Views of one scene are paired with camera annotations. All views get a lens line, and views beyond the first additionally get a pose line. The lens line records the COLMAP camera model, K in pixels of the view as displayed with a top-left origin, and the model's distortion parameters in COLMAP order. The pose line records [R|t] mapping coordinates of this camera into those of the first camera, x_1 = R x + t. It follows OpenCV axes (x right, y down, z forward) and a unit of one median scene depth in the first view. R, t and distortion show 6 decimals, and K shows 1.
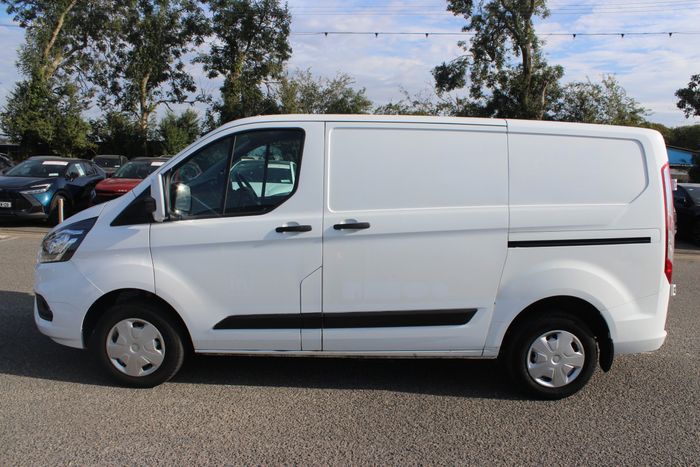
lens RADIAL K [[586.6, 0, 356.4], [0, 586.6, 238.0], [0, 0, 1]] dist [-0.135294, 0.072905]
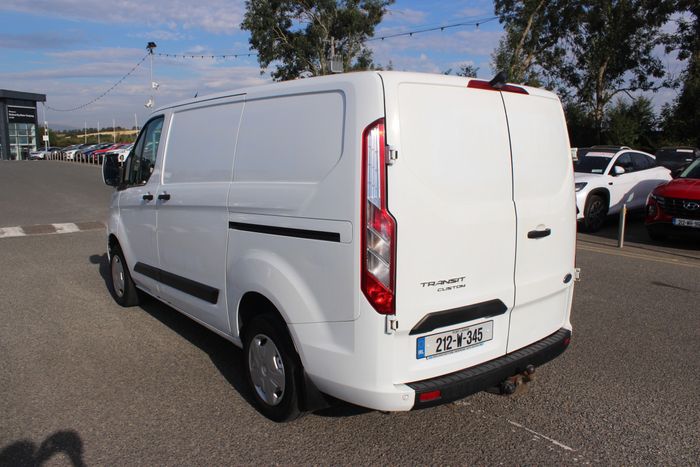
lens RADIAL K [[586.6, 0, 357.1], [0, 586.6, 232.7], [0, 0, 1]] dist [-0.135294, 0.072905]
pose [[0.591922, 0.092115, -0.800714, 0.182893], [-0.092205, 0.994665, 0.046265, -0.006111], [0.800703, 0.046444, 0.597258, 0.101892]]
